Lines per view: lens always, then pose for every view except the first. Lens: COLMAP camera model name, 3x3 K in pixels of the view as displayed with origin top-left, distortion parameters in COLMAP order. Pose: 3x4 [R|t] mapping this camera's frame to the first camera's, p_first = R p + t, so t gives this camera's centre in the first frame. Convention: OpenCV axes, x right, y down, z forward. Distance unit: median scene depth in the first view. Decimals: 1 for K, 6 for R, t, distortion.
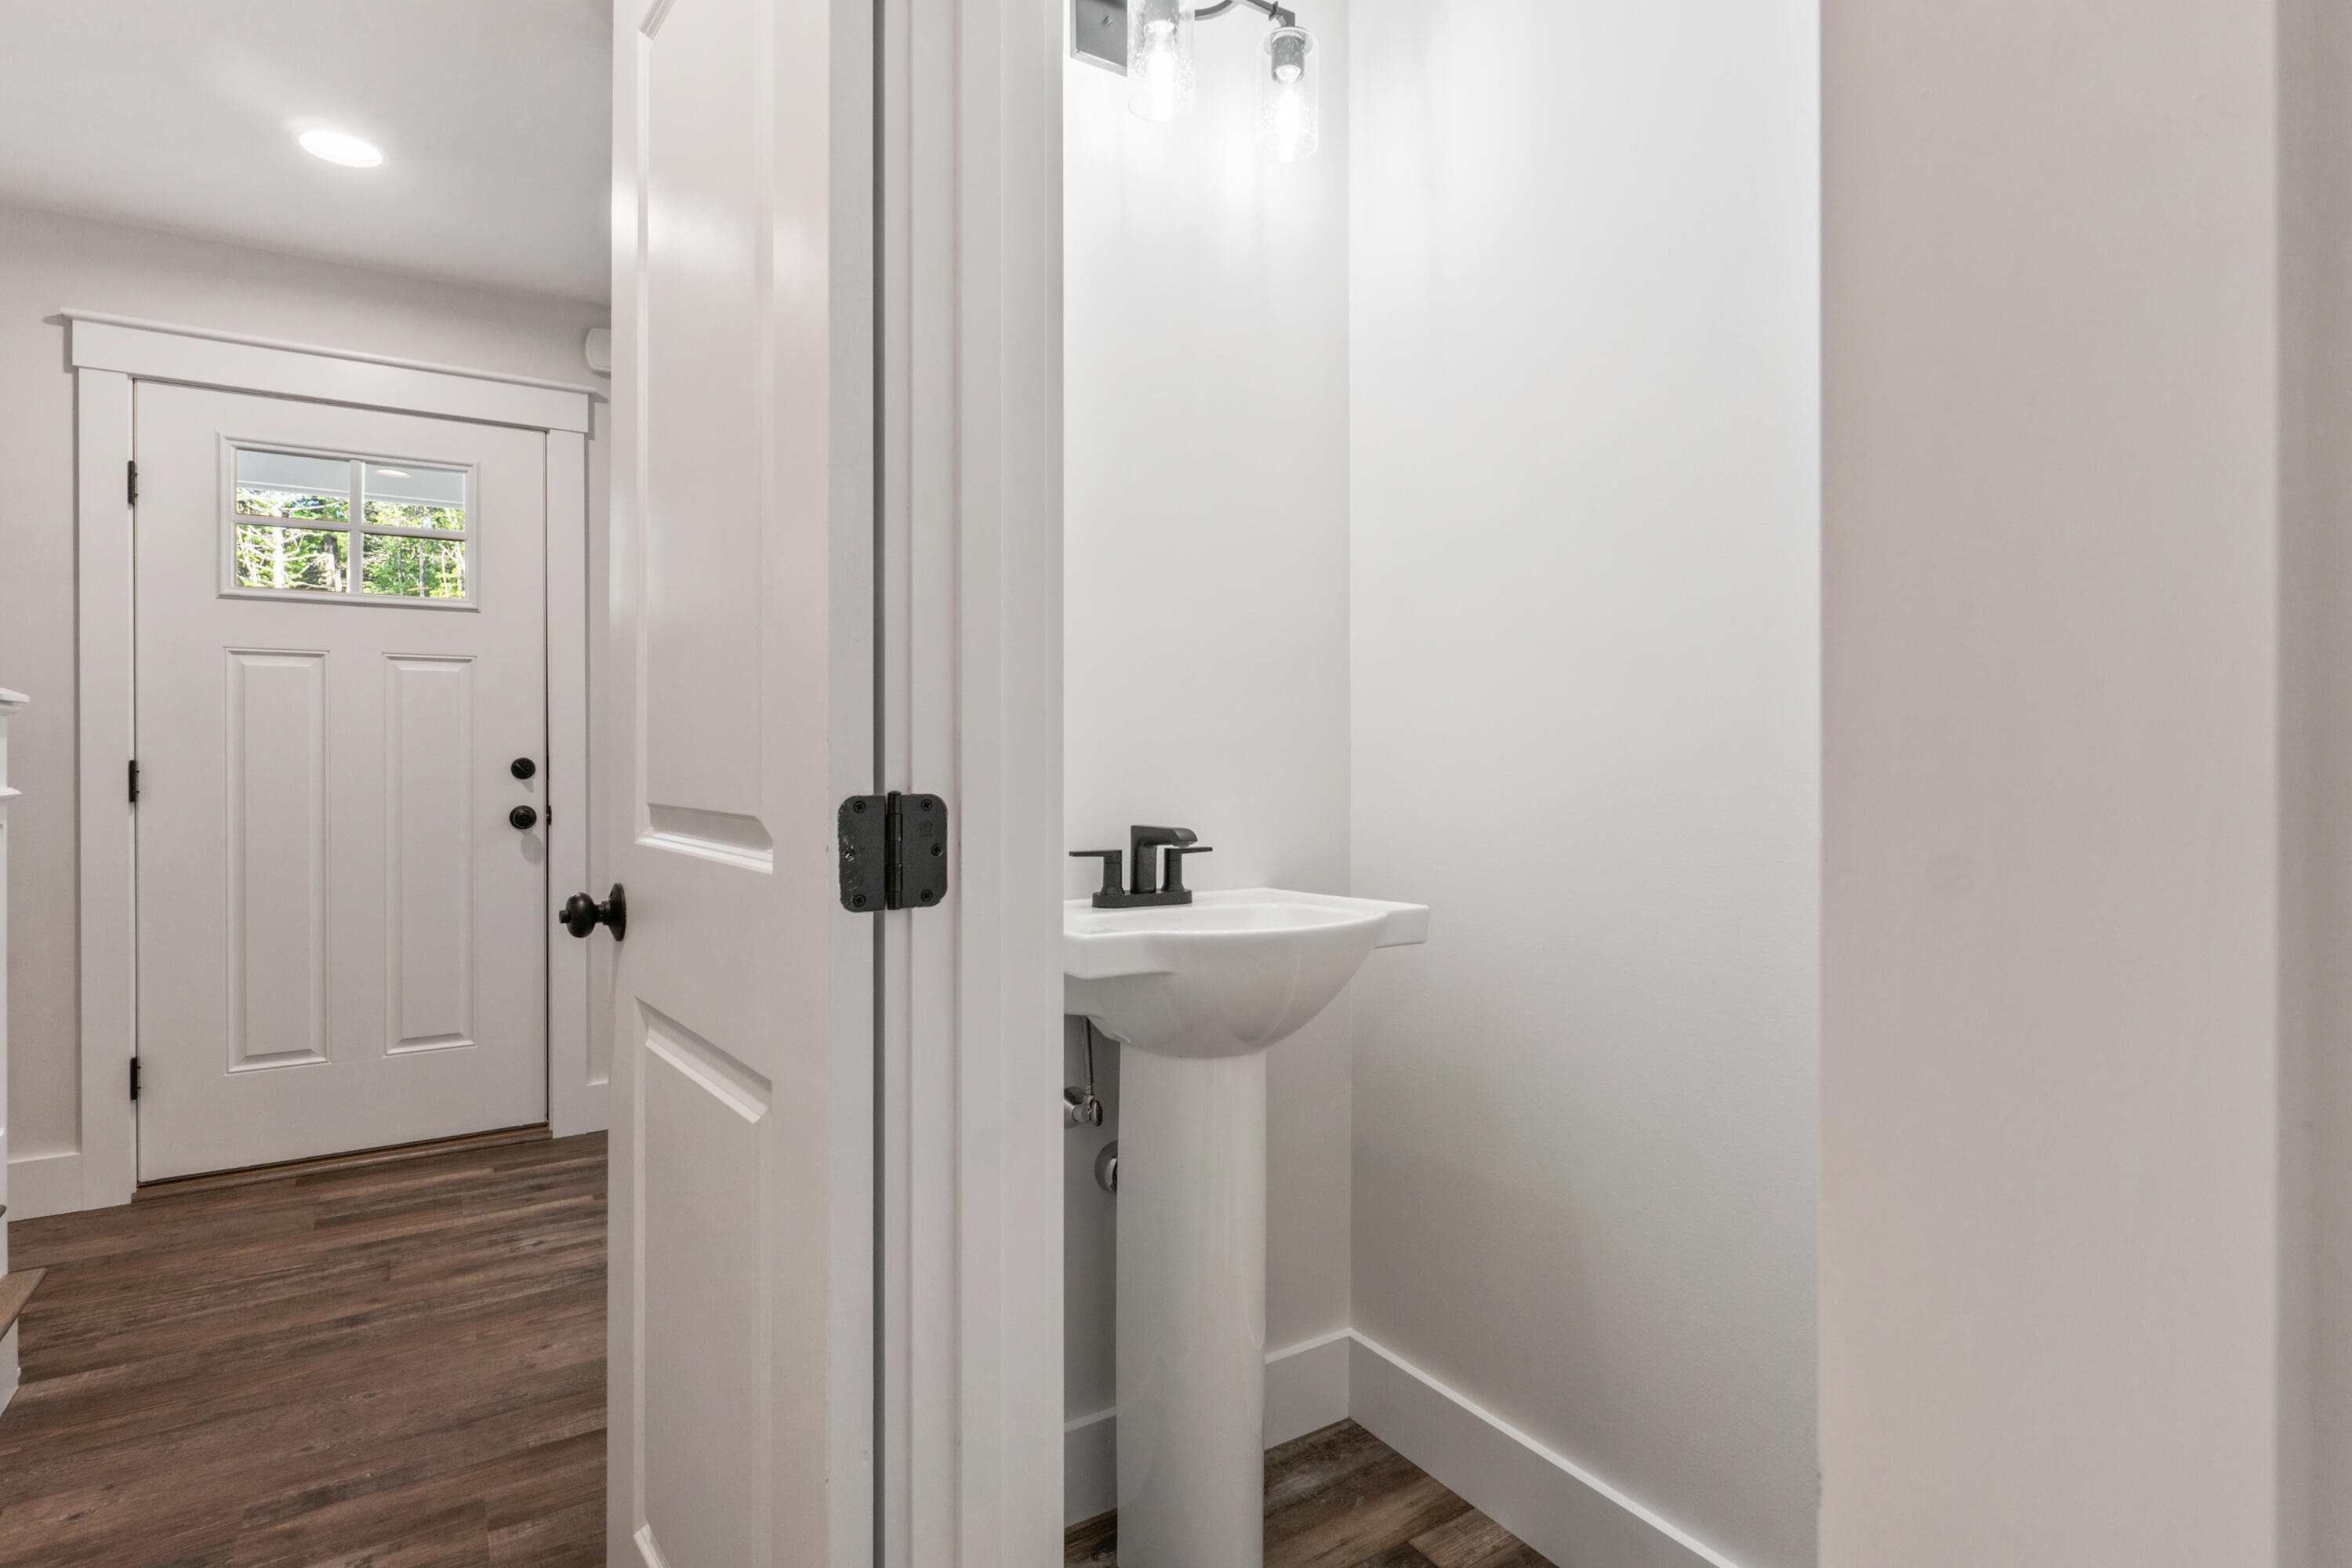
lens RADIAL K [[1182.8, 0, 1172.7], [0, 1182.8, 757.9], [0, 0, 1]] dist [-0.001918, -0.001509]
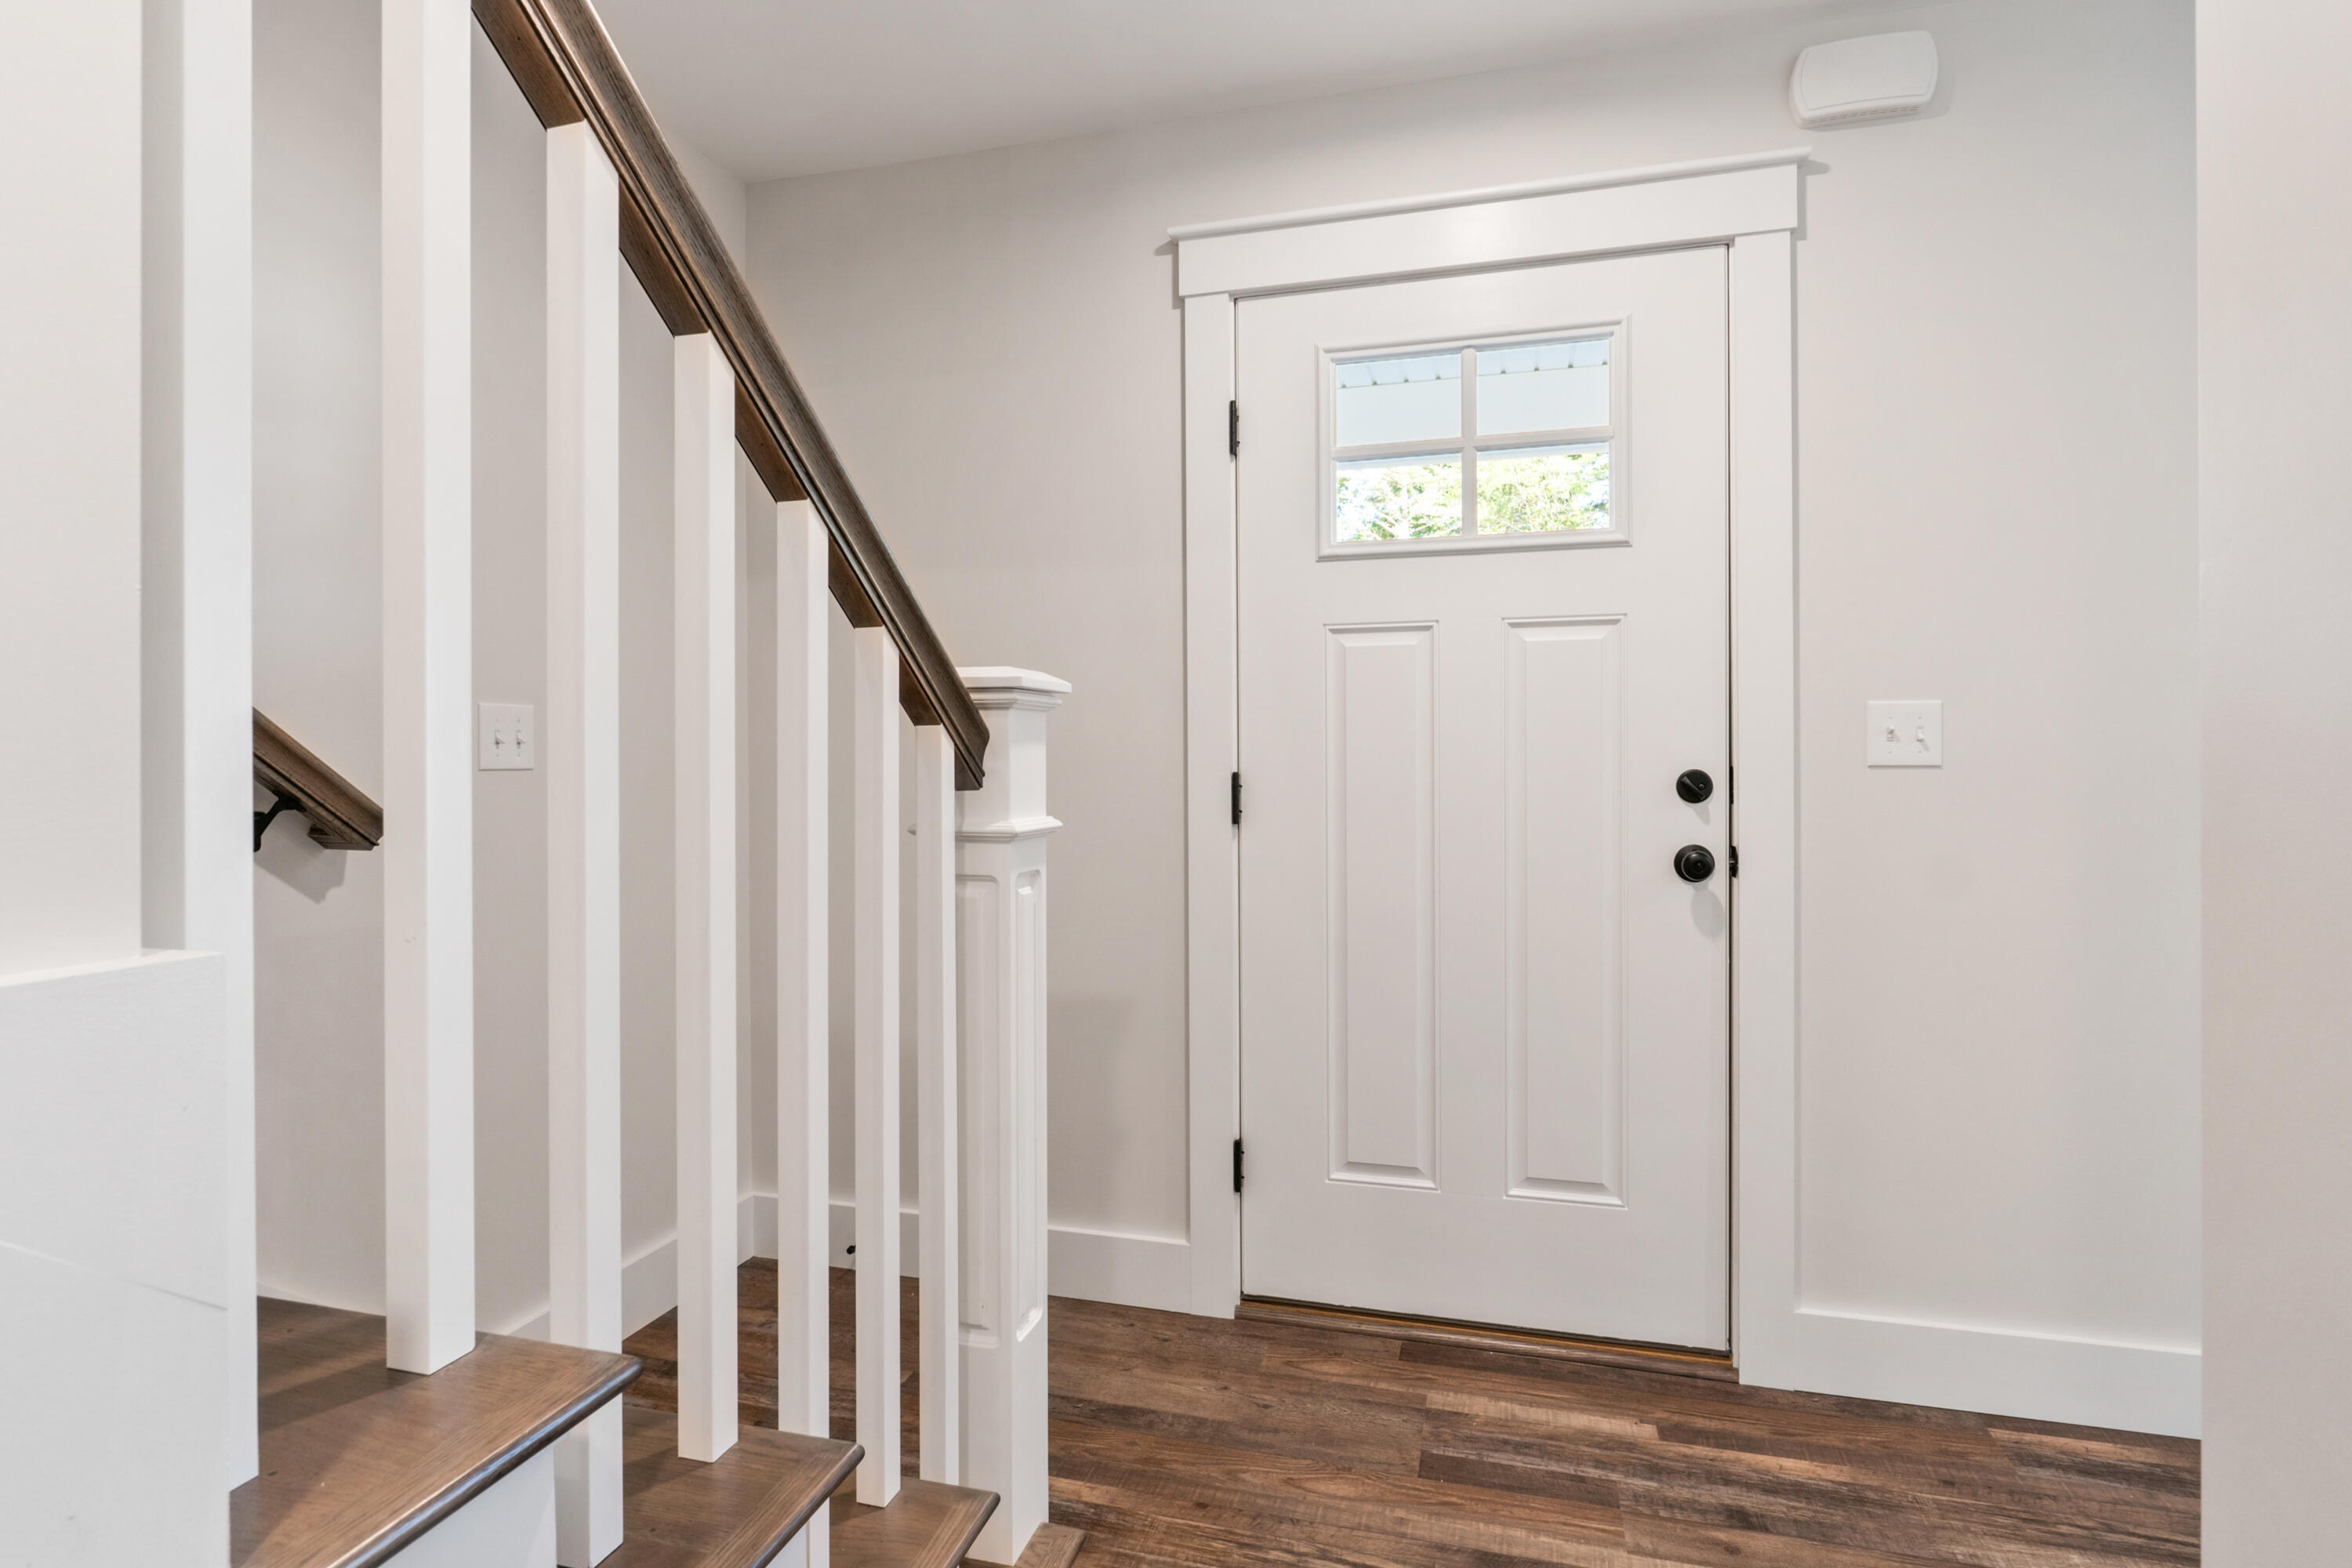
lens RADIAL K [[1233.8, 0, 1176.9], [0, 1233.8, 771.5], [0, 0, 1]] dist [-0.005502, -0.000176]
pose [[0.673075, 0.002558, -0.739570, -0.281535], [0.002373, 0.999981, 0.005618, -0.003464], [0.739570, -0.005537, 0.673057, 0.398641]]
